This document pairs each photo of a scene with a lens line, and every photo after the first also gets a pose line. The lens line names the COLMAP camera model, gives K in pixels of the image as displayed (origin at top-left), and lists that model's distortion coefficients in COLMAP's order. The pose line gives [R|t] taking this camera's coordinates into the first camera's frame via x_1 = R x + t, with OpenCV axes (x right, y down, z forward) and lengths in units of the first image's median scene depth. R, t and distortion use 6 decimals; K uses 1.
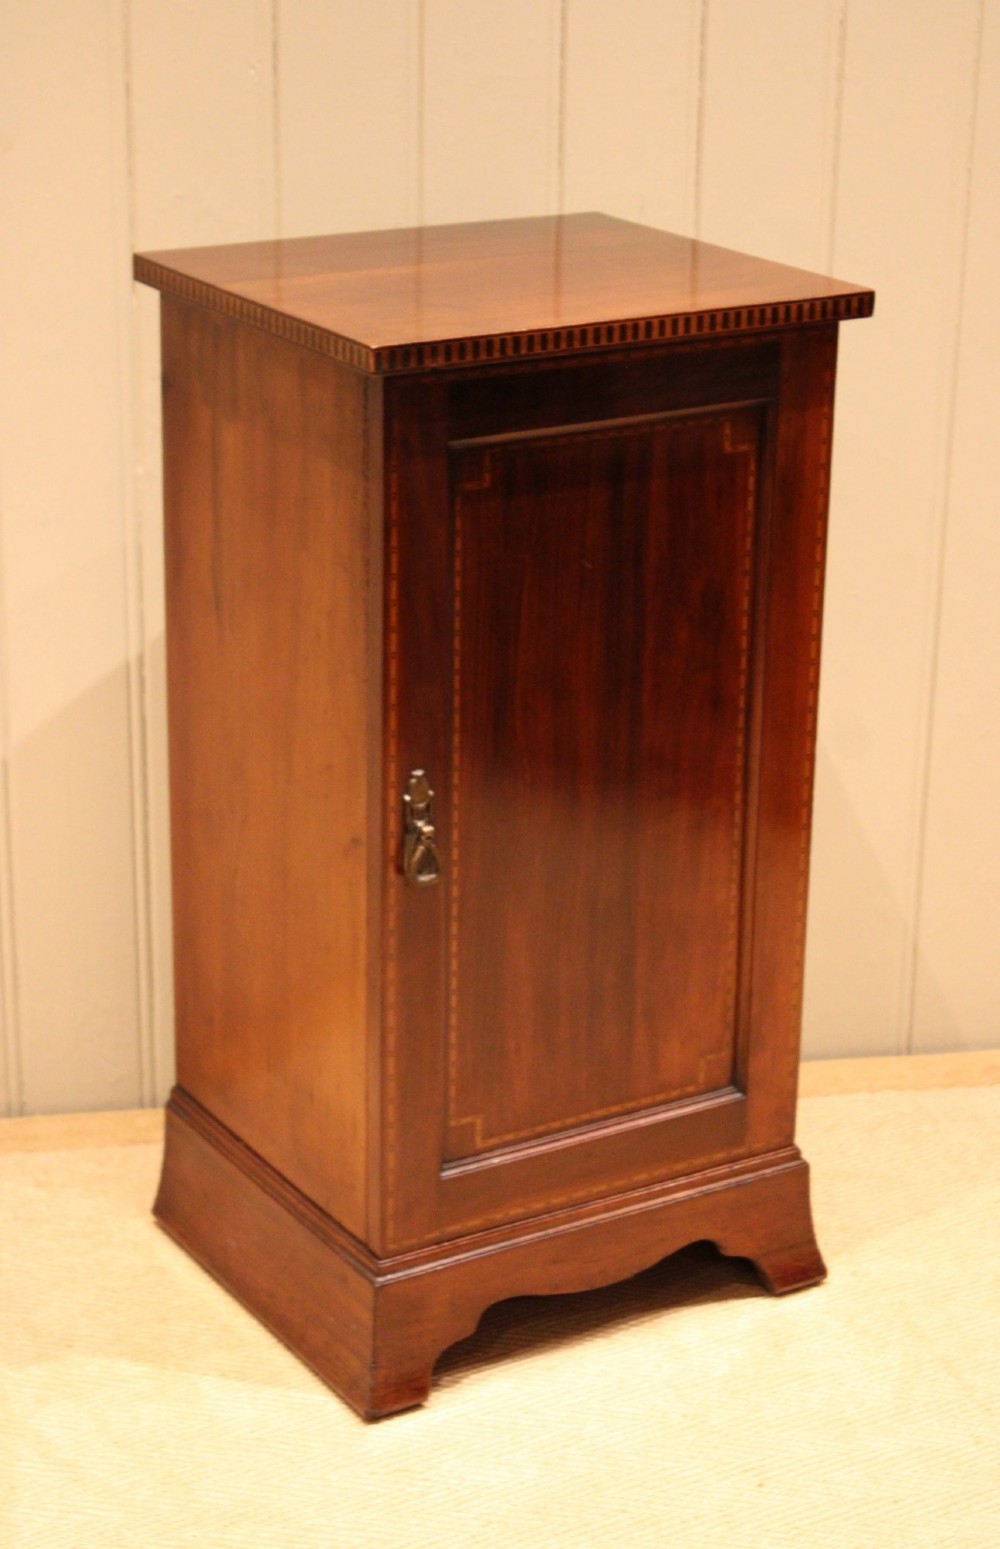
lens RADIAL K [[3133.2, 0, 498.4], [0, 3133.2, 822.4], [0, 0, 1]] dist [0.056055, -0.053759]
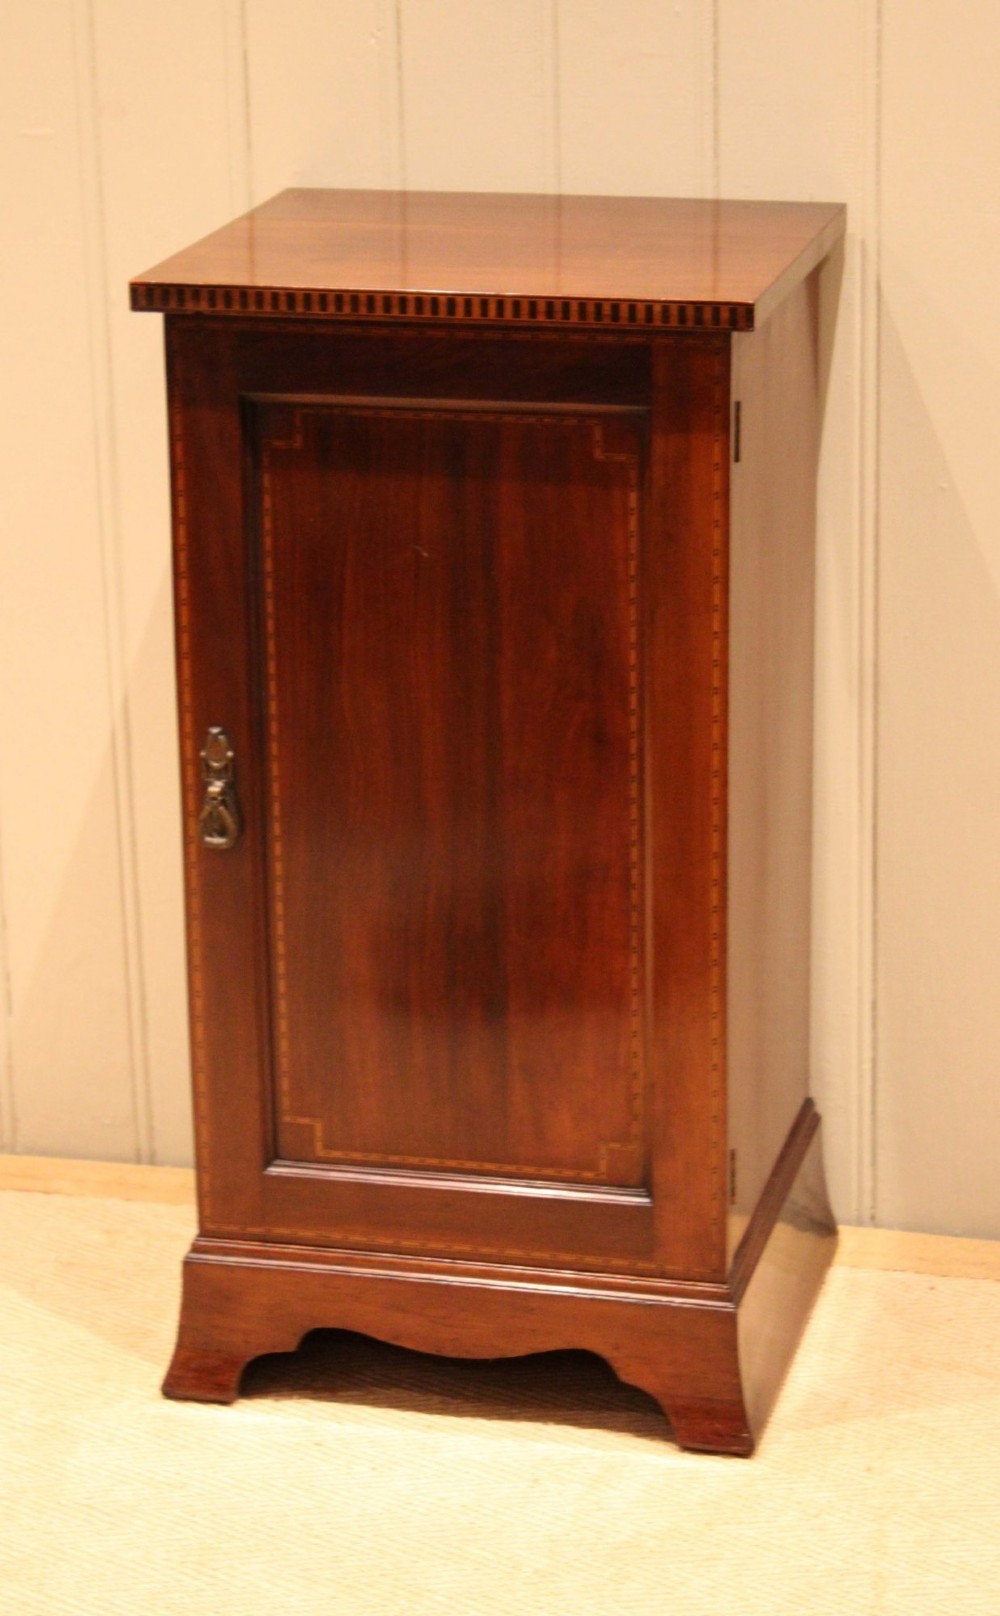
lens RADIAL K [[4015.3, 0, 500.0], [0, 4015.3, 808.0], [0, 0, 1]] dist [0.051157, 0.228490]
pose [[0.701420, 0.196949, -0.684997, 0.841907], [-0.228252, 0.972520, 0.045893, -0.065541], [0.675212, 0.124161, 0.727099, 0.149872]]
